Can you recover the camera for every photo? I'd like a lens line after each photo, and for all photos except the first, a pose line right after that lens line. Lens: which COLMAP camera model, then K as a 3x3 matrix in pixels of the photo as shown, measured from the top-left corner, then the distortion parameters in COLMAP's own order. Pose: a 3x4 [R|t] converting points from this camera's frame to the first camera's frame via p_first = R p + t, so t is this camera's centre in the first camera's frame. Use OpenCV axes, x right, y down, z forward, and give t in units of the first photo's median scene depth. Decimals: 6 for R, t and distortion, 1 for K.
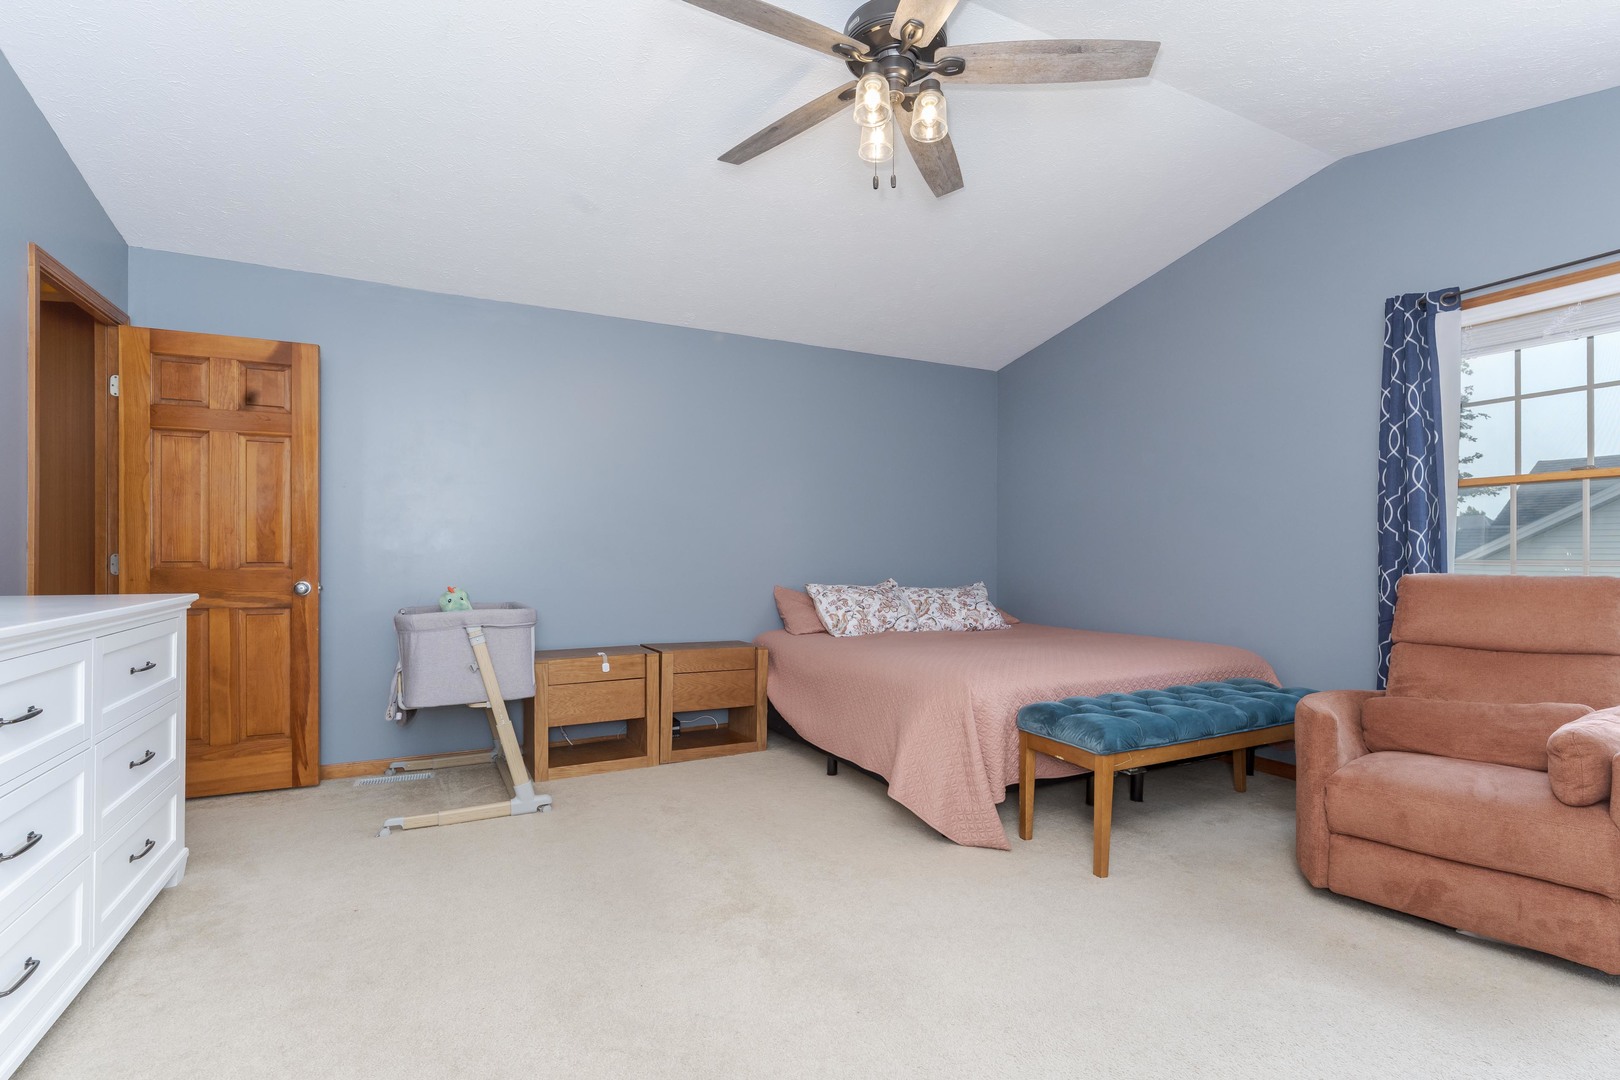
lens RADIAL K [[742.6, 0, 802.6], [0, 742.6, 548.5], [0, 0, 1]] dist [-0.003510, -0.000206]
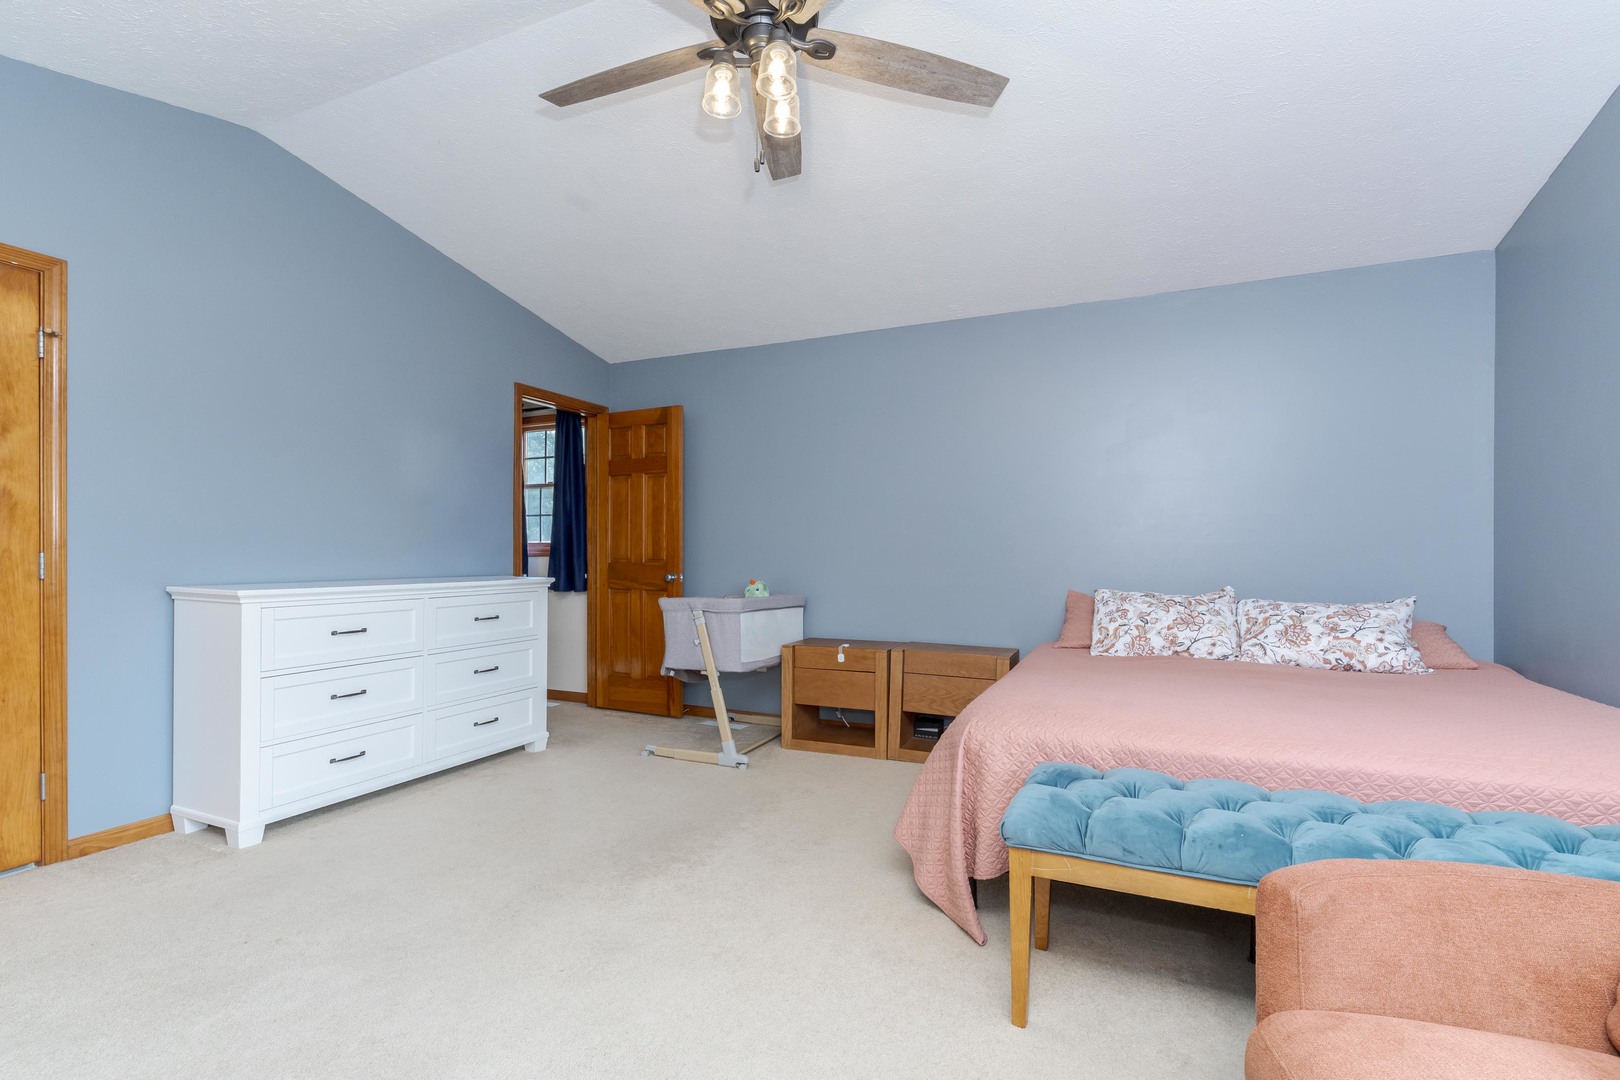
lens RADIAL K [[742.6, 0, 803.9], [0, 742.6, 548.4], [0, 0, 1]] dist [-0.003510, -0.000206]
pose [[0.624915, -0.006071, -0.780669, 0.537750], [0.008115, 0.999966, -0.001281, 0.000933], [0.780651, -0.005534, 0.624943, 0.272931]]
